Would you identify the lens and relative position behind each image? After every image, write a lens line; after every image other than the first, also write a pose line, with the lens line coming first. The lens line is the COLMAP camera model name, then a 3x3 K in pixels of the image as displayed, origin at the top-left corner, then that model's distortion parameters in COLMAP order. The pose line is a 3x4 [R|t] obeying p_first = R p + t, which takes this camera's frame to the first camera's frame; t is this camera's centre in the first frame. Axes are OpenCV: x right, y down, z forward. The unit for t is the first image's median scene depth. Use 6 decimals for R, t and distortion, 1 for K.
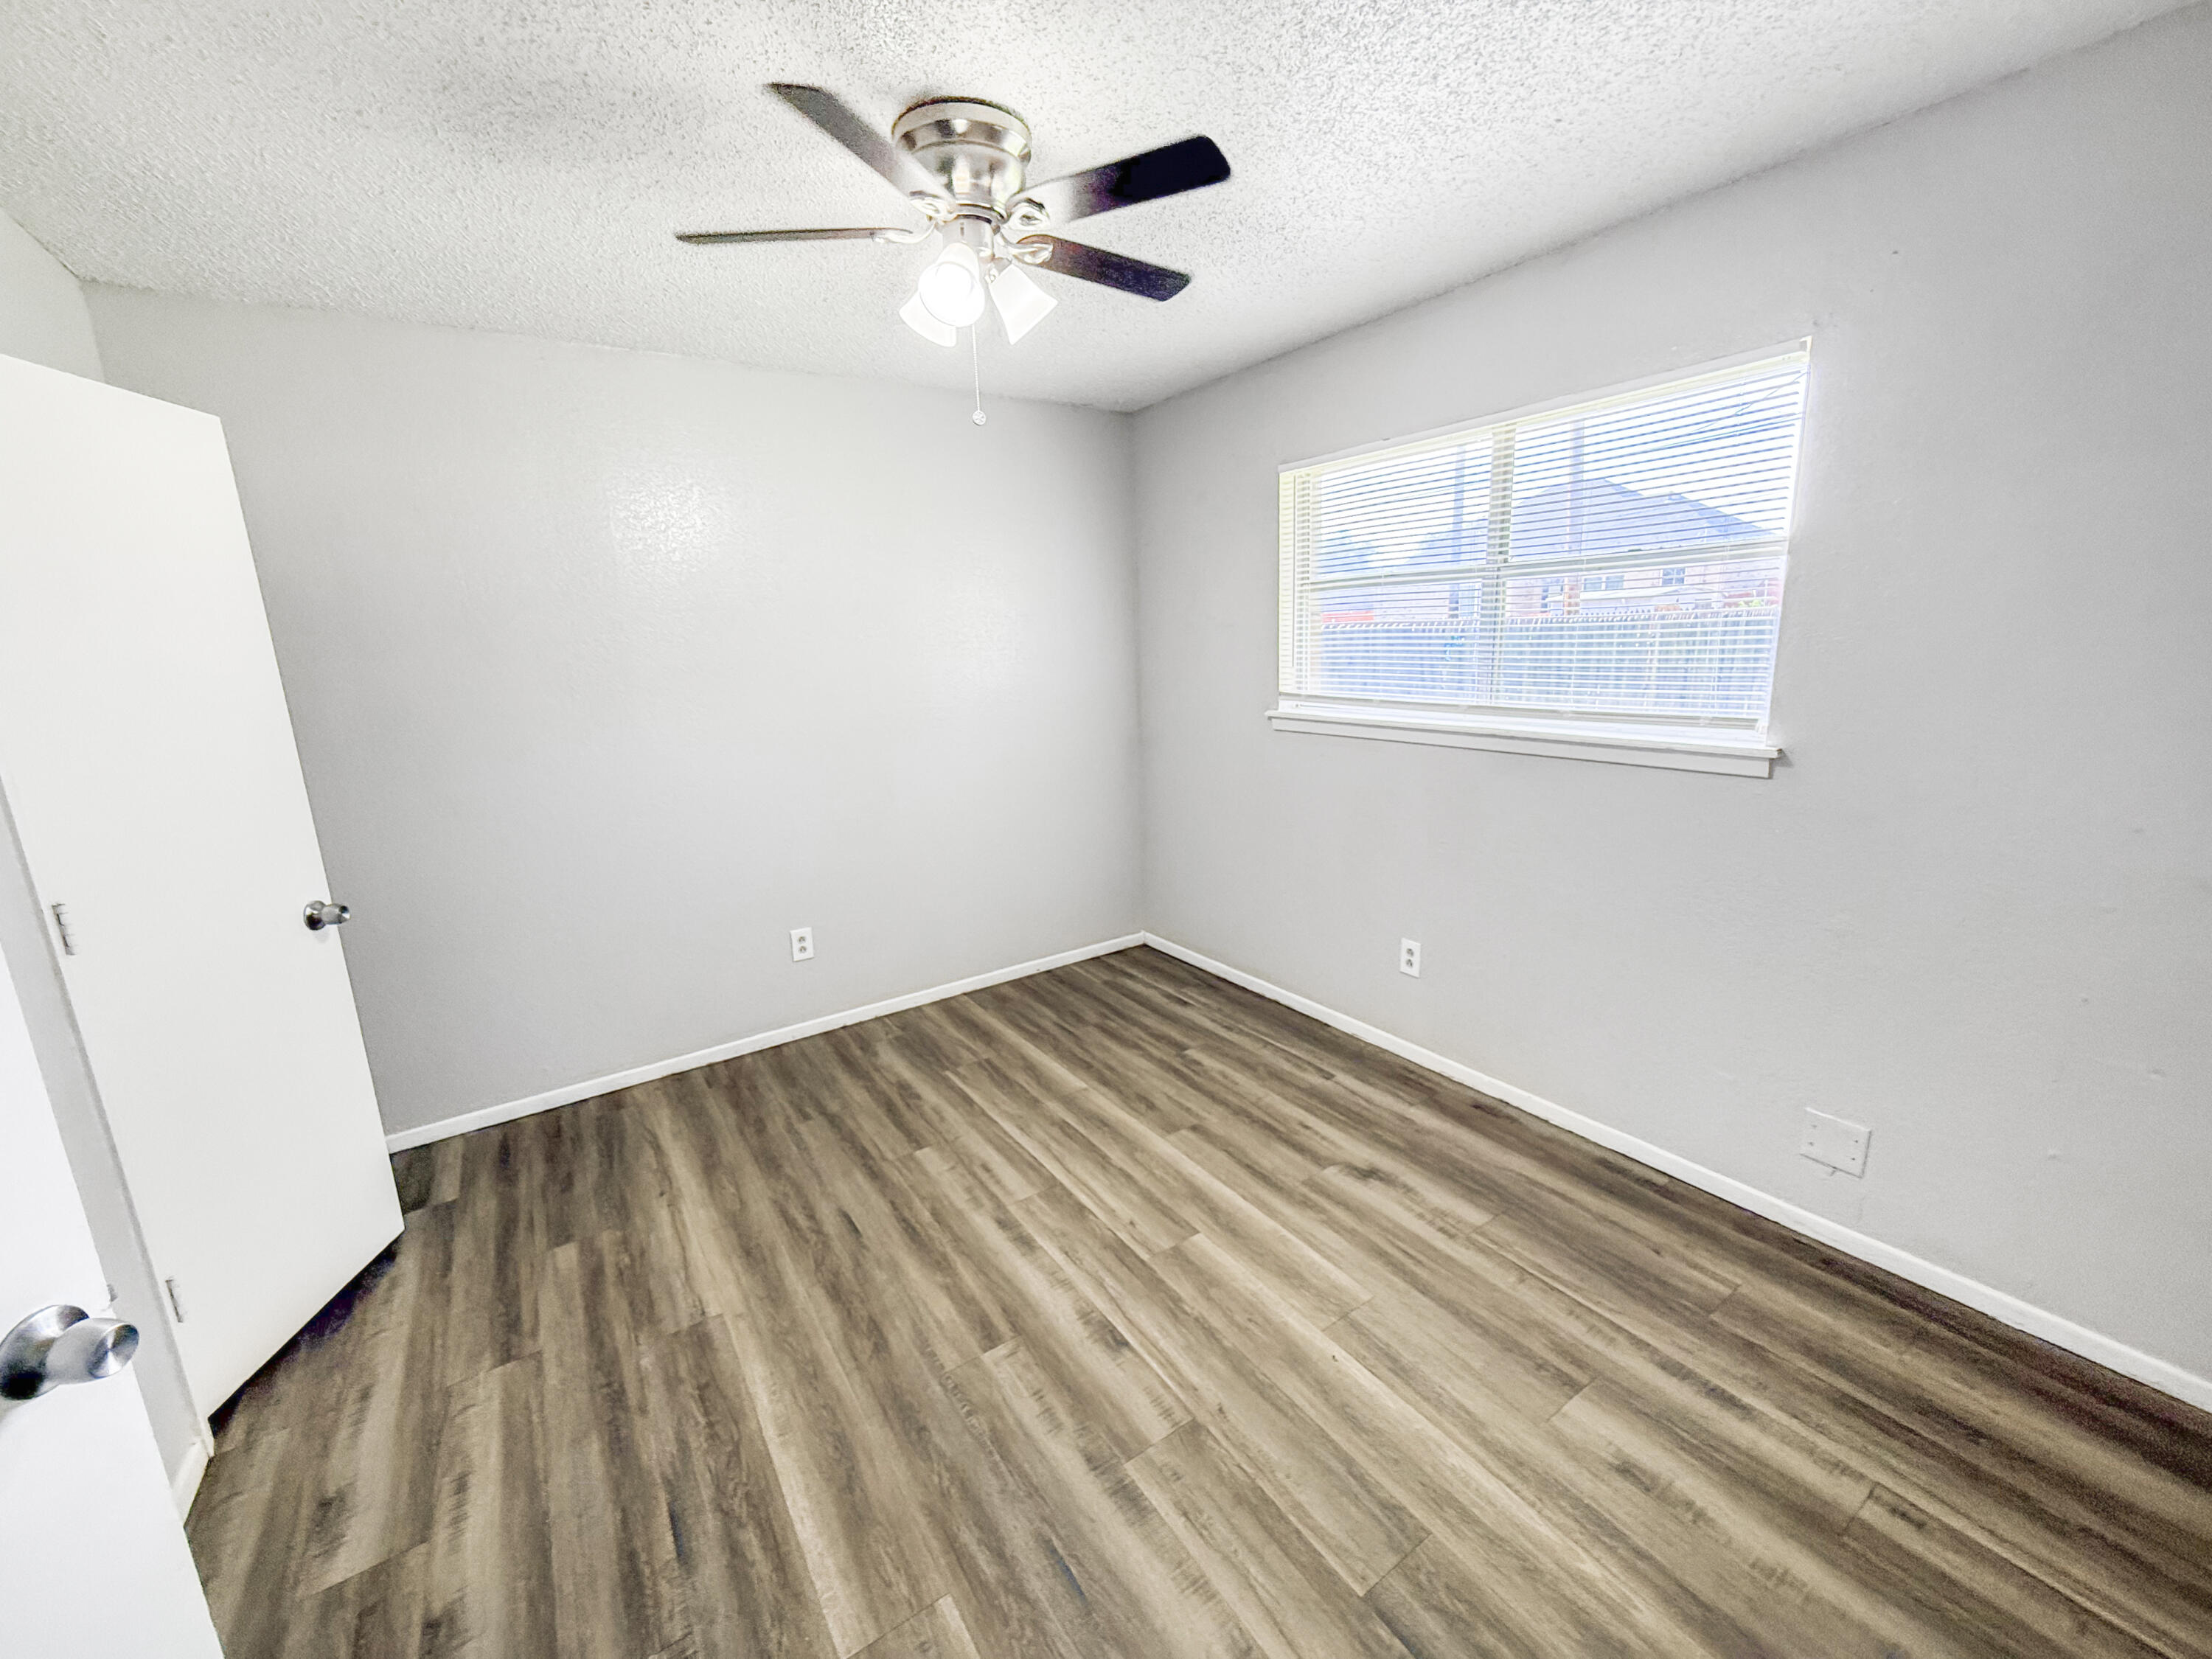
lens RADIAL K [[884.3, 0, 1111.1], [0, 884.3, 833.4], [0, 0, 1]] dist [-0.000546, -0.000090]
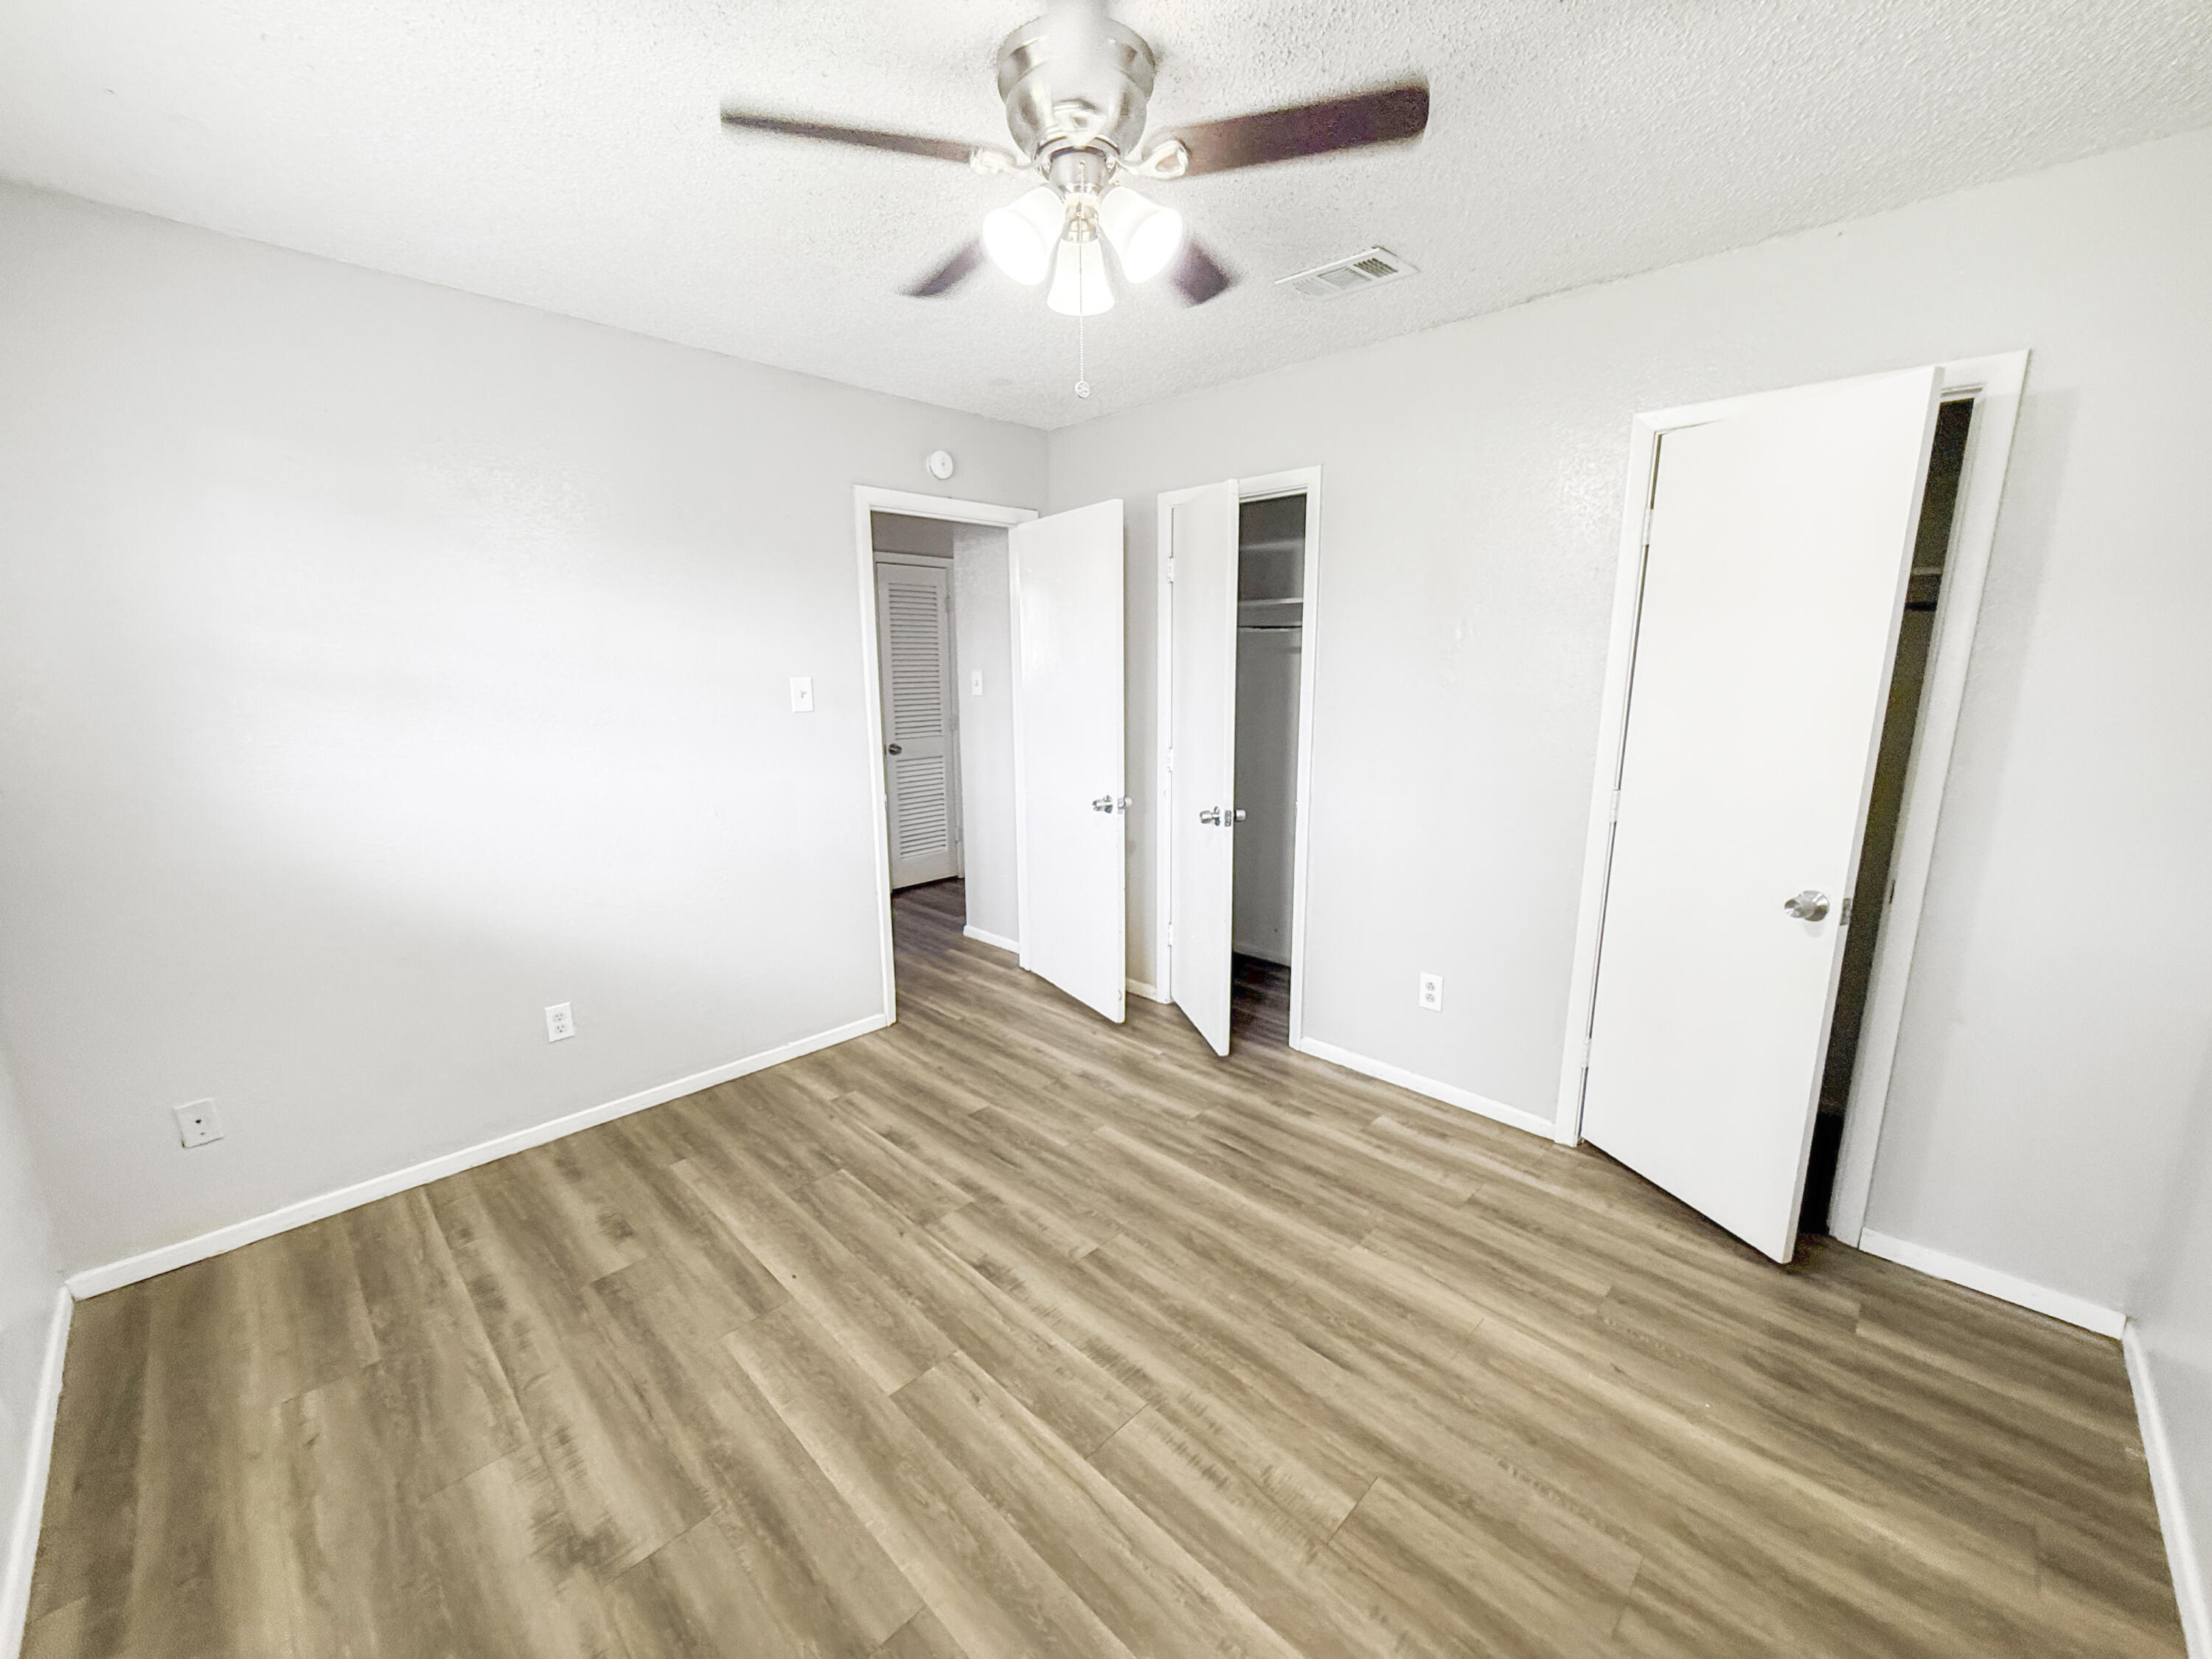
lens RADIAL K [[884.3, 0, 1111.1], [0, 884.3, 833.4], [0, 0, 1]] dist [-0.000546, -0.000090]
pose [[-0.978756, 0.079201, -0.189114, 0.017009], [-0.005130, 0.912628, 0.408759, -0.372785], [0.204965, 0.401045, -0.892834, 1.702421]]
